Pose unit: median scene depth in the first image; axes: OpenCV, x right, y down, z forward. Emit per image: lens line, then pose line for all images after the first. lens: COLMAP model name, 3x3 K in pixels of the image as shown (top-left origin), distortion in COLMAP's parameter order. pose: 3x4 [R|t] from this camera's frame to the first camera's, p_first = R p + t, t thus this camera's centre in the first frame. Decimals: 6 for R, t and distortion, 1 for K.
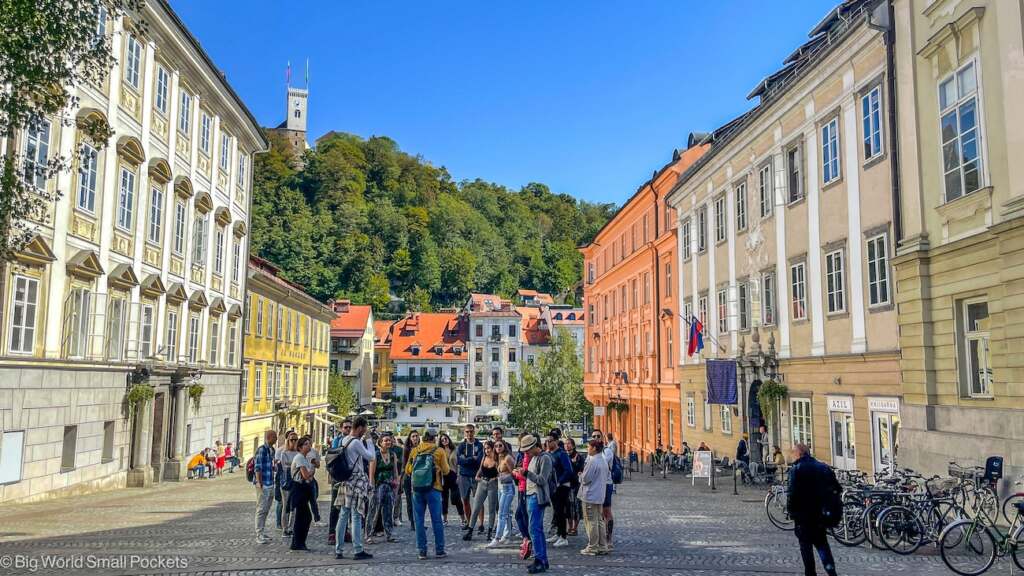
lens RADIAL K [[791.2, 0, 512.0], [0, 791.2, 288.0], [0, 0, 1]] dist [0.002075, 0.001023]
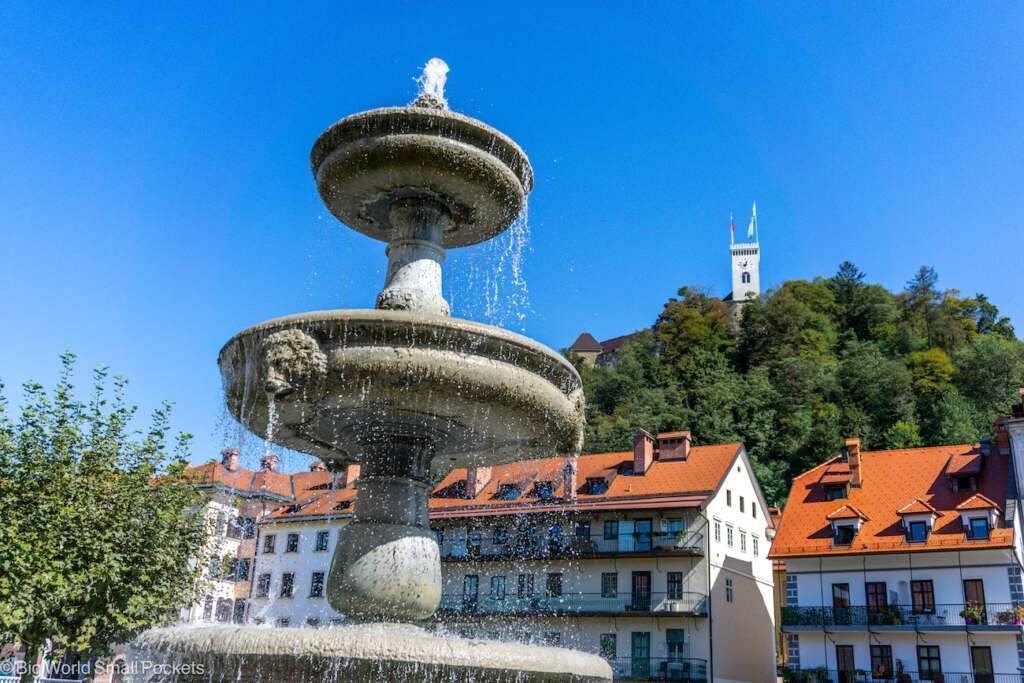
lens RADIAL K [[979.8, 0, 512.0], [0, 979.8, 341.5], [0, 0, 1]] dist [0.001167, -0.001339]
pose [[0.835800, -0.156006, -0.526404, -0.003342], [0.025450, 0.968759, -0.246694, 0.055169], [0.548444, 0.192790, 0.813659, 0.307887]]
